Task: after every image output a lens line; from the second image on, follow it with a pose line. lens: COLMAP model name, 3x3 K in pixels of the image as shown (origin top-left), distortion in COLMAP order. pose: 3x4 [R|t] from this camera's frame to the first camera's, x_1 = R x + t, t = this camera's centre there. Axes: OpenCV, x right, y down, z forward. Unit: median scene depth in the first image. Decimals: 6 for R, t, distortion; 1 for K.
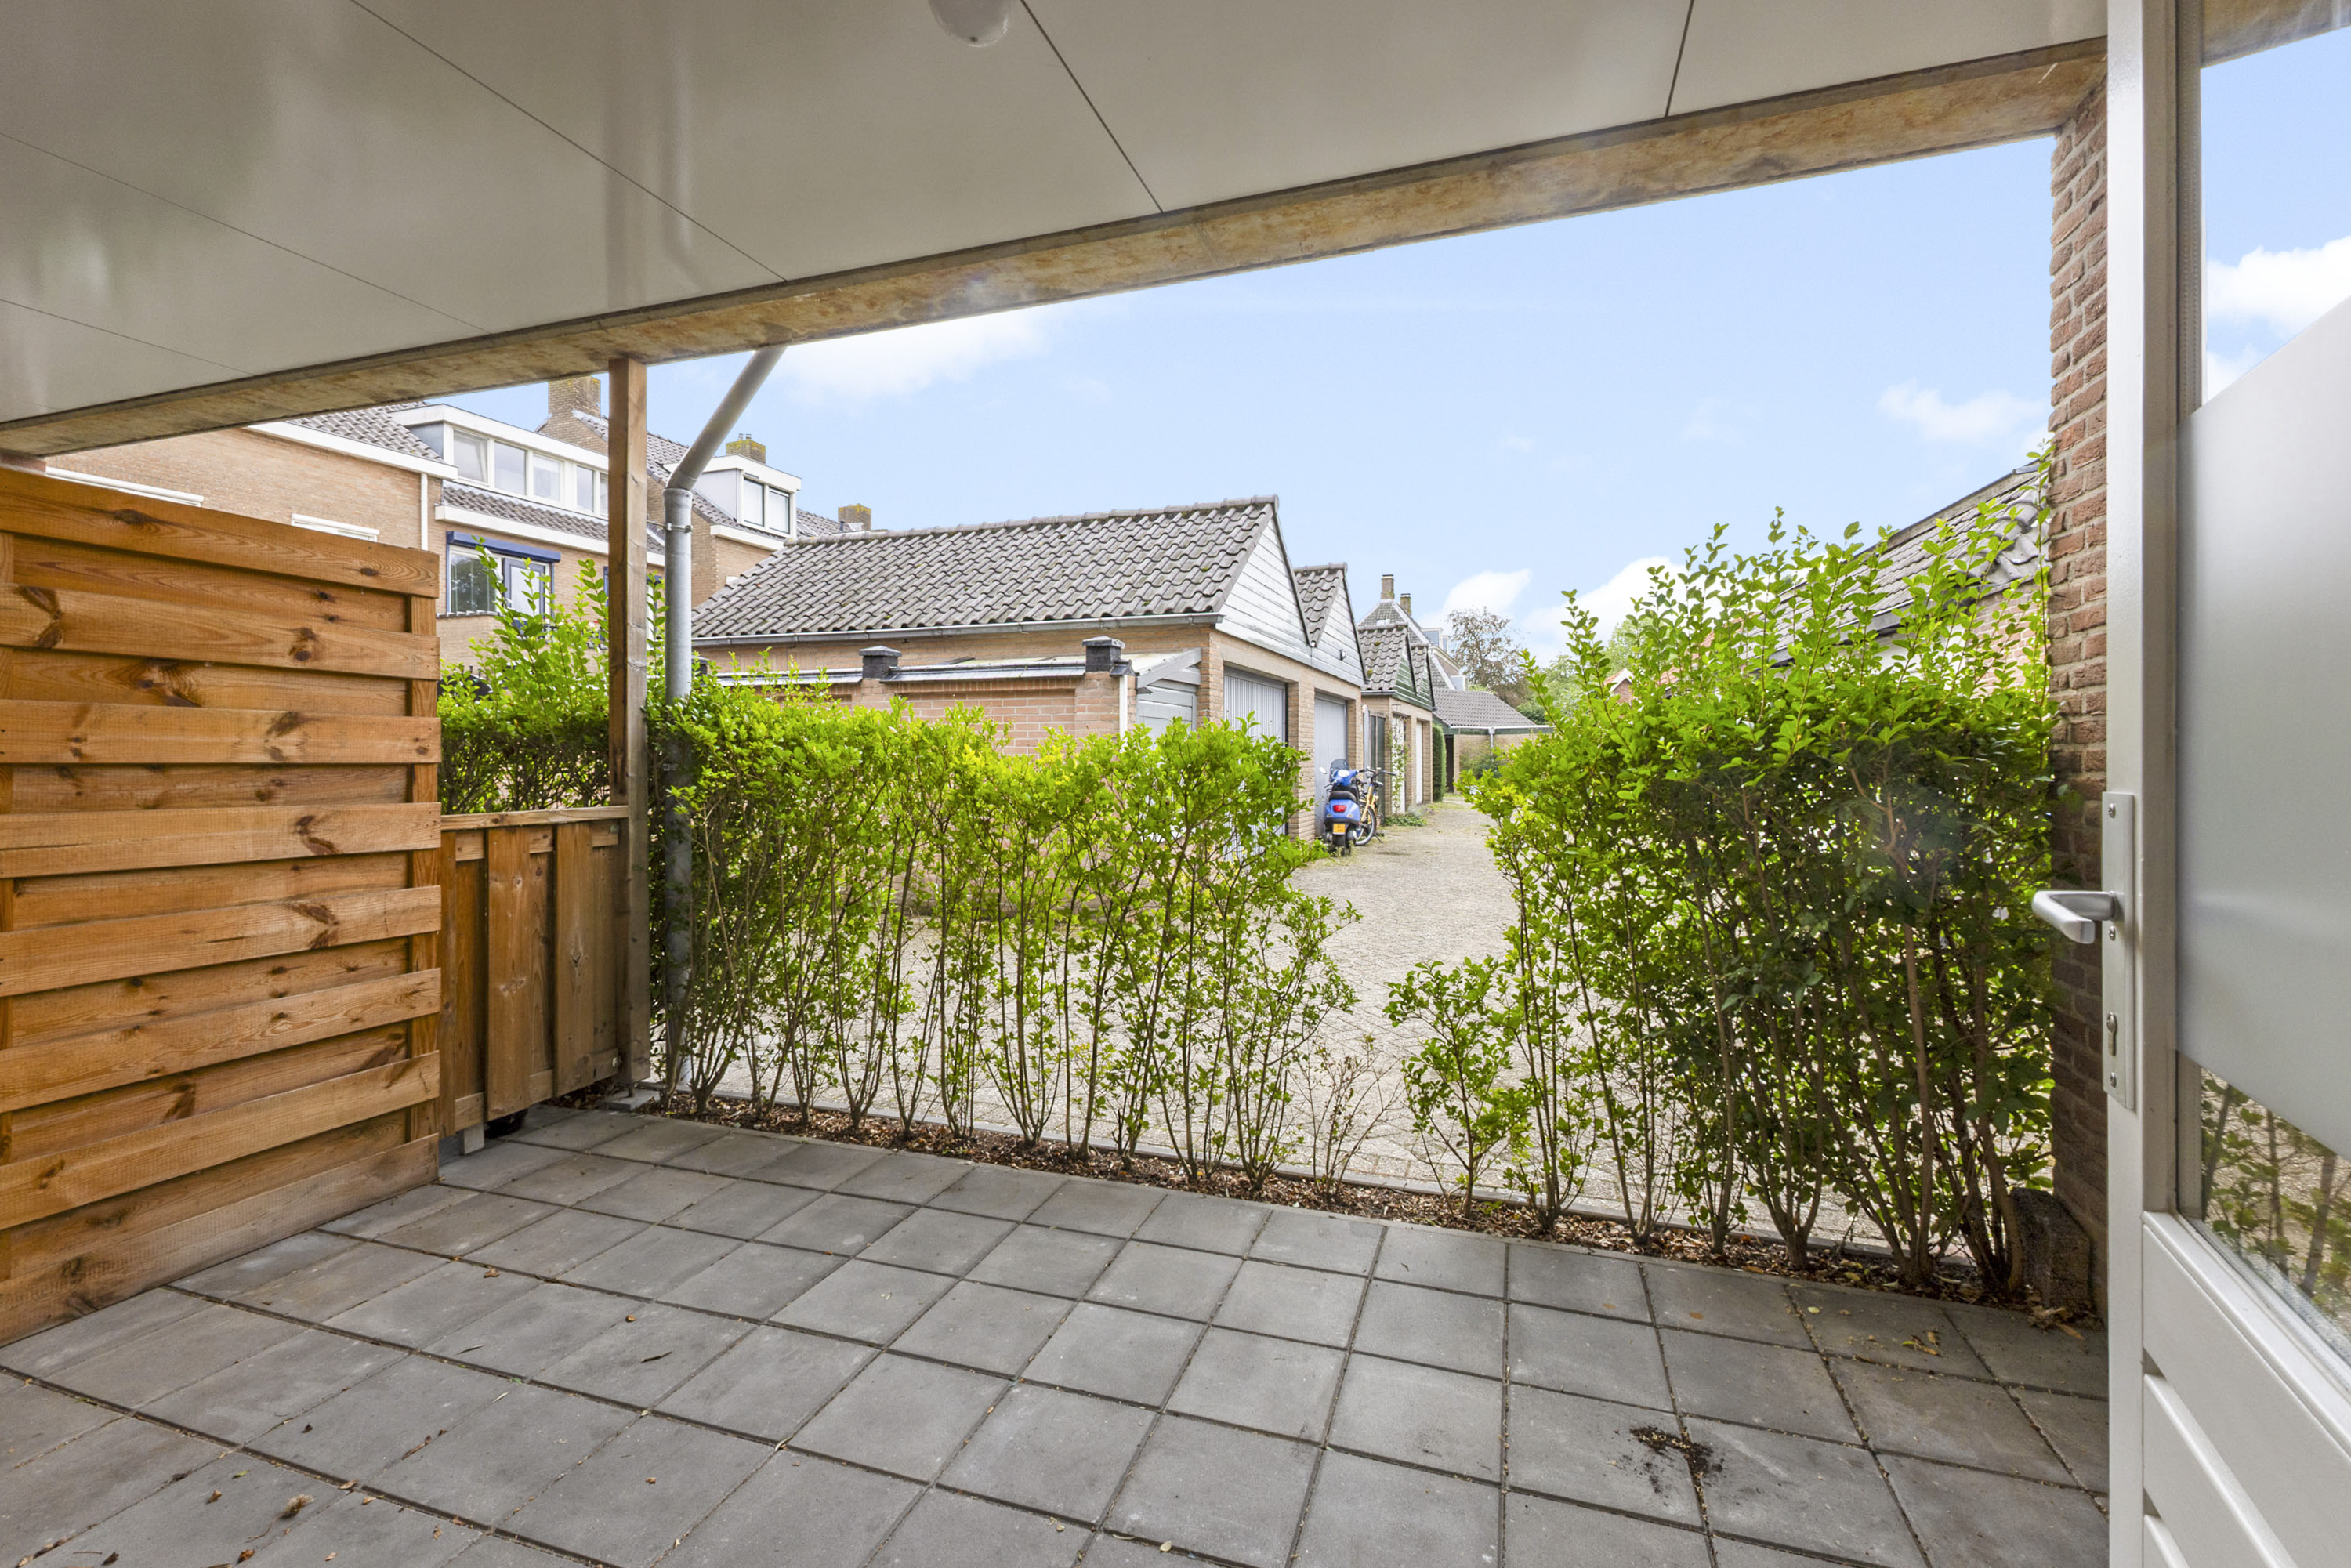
lens RADIAL K [[1027.1, 0, 1174.9], [0, 1027.1, 767.3], [0, 0, 1]] dist [0.004004, 0.000506]
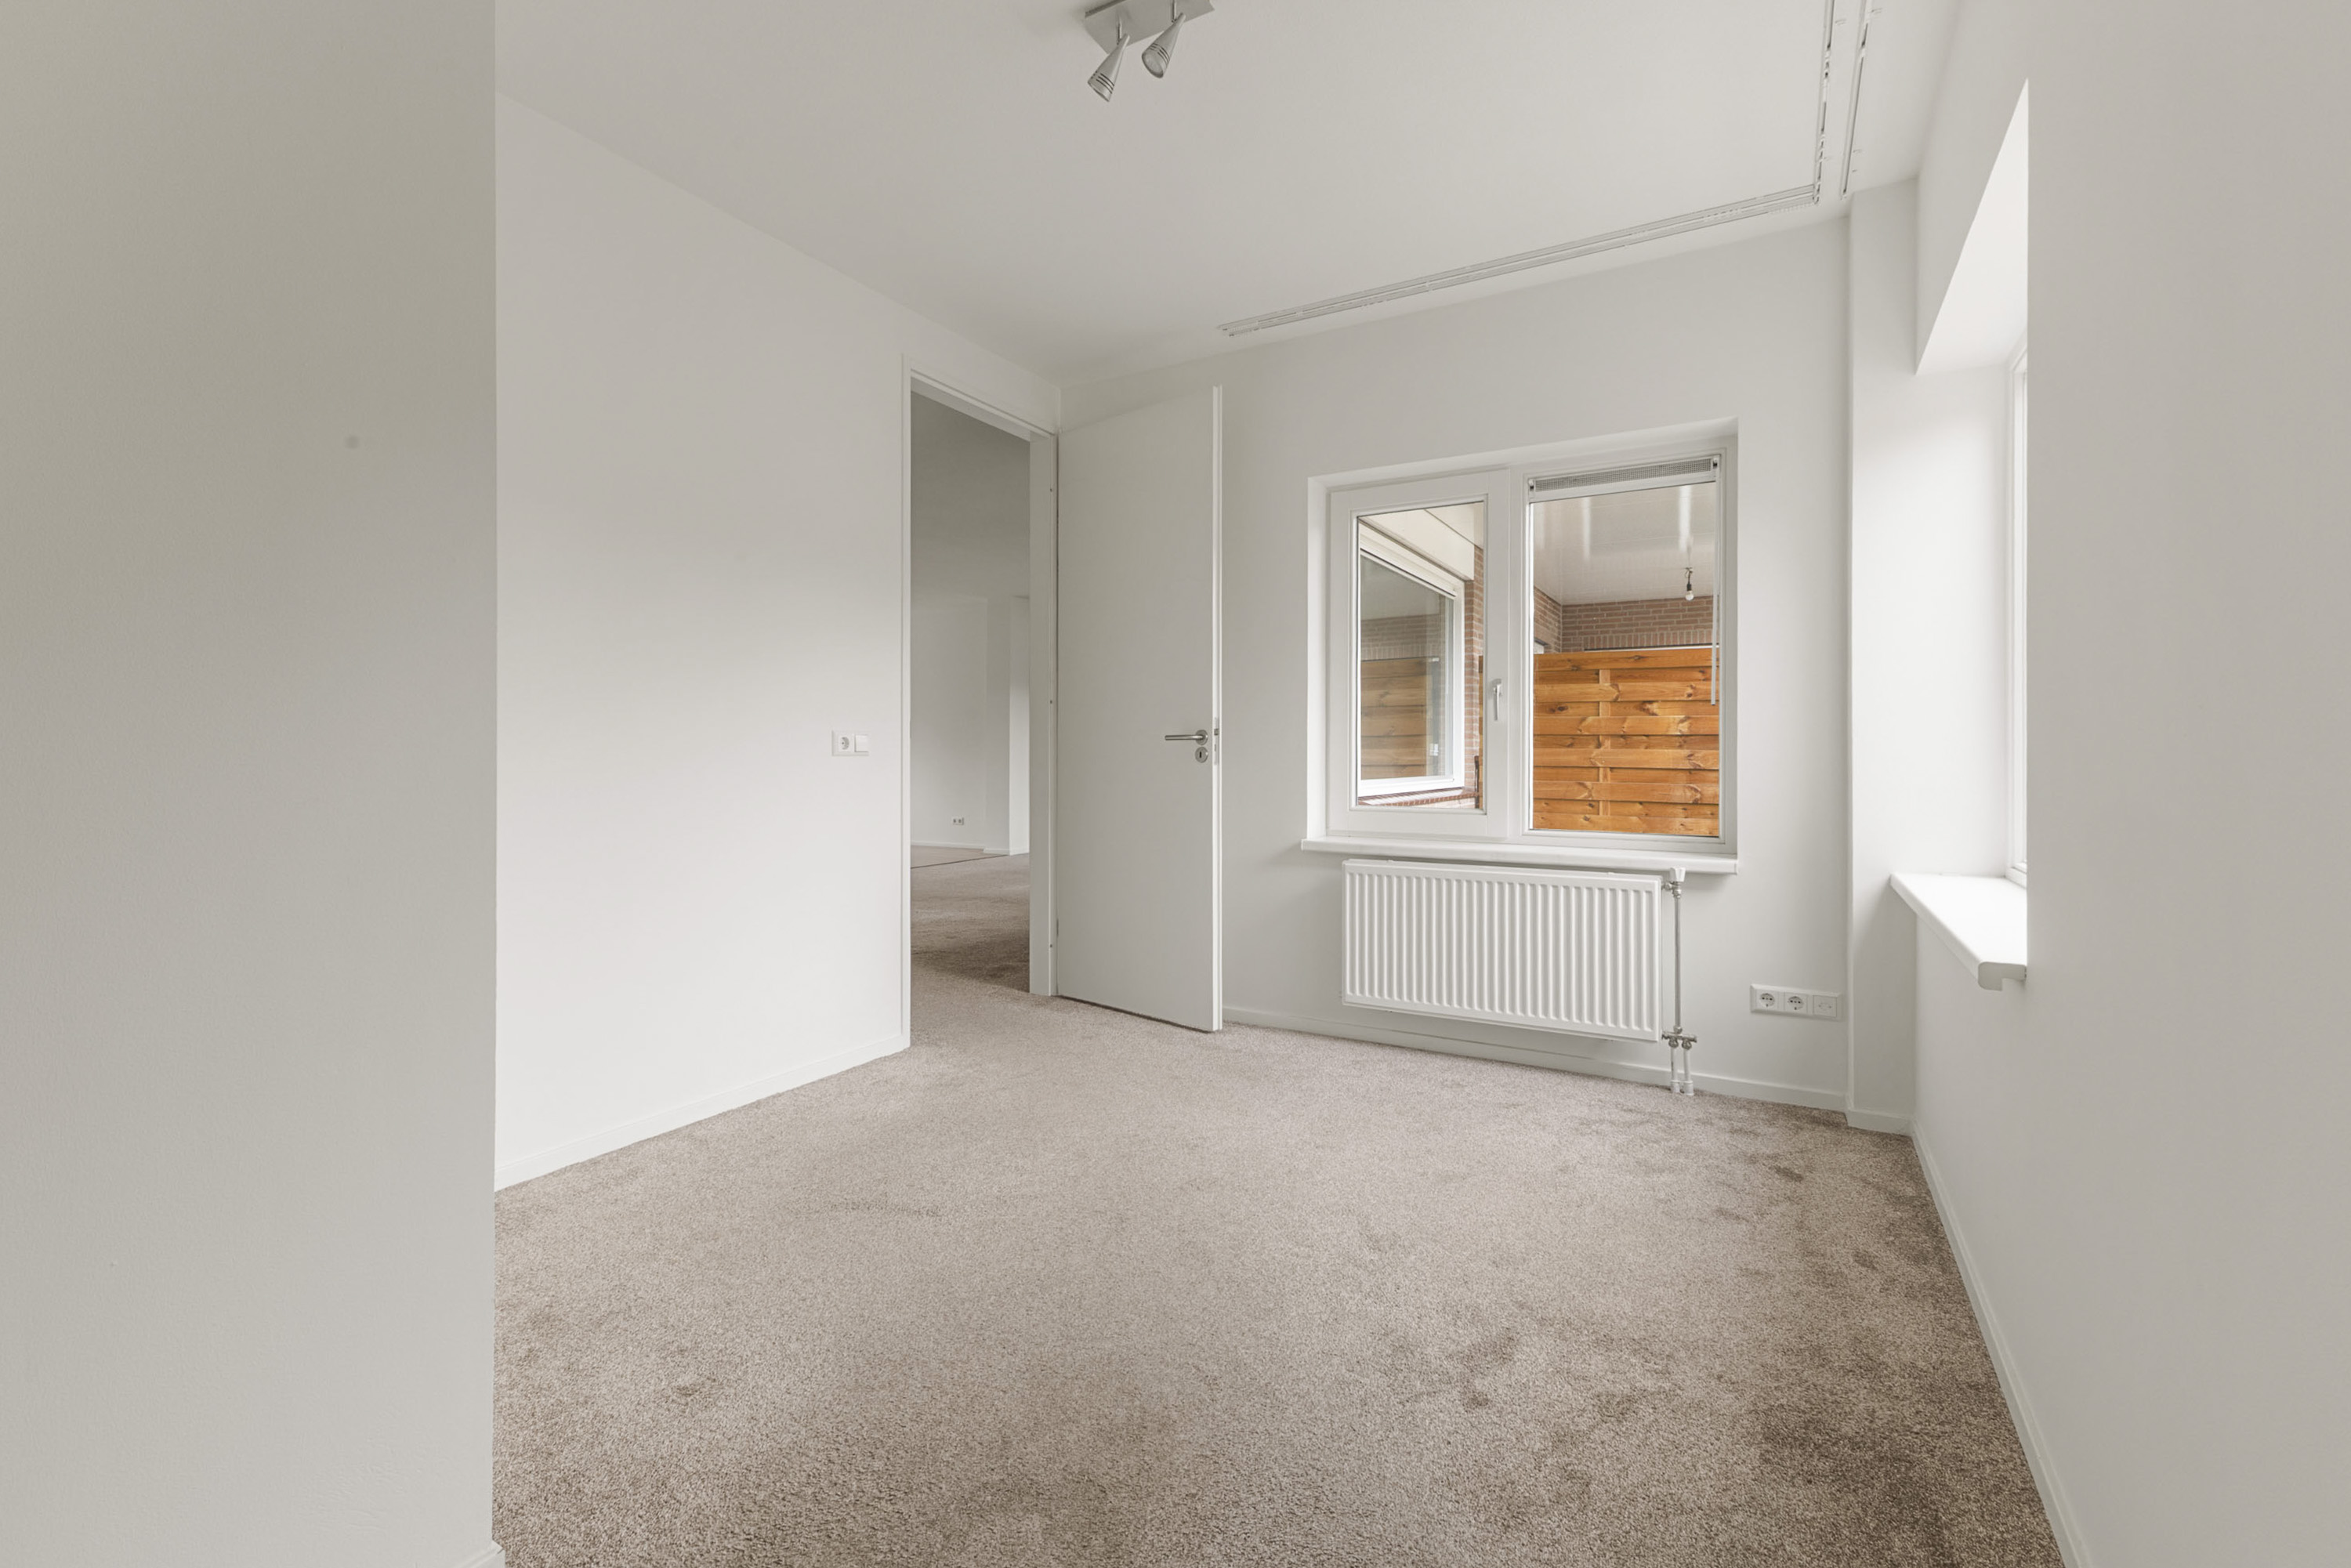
lens RADIAL K [[1027.1, 0, 1179.6], [0, 1027.1, 762.9], [0, 0, 1]] dist [0.004004, 0.000506]
pose [[-0.188080, 0.015372, -0.982033, 2.381663], [-0.011435, 0.999775, 0.017840, 0.044606], [0.982087, 0.014585, -0.187862, 0.189411]]
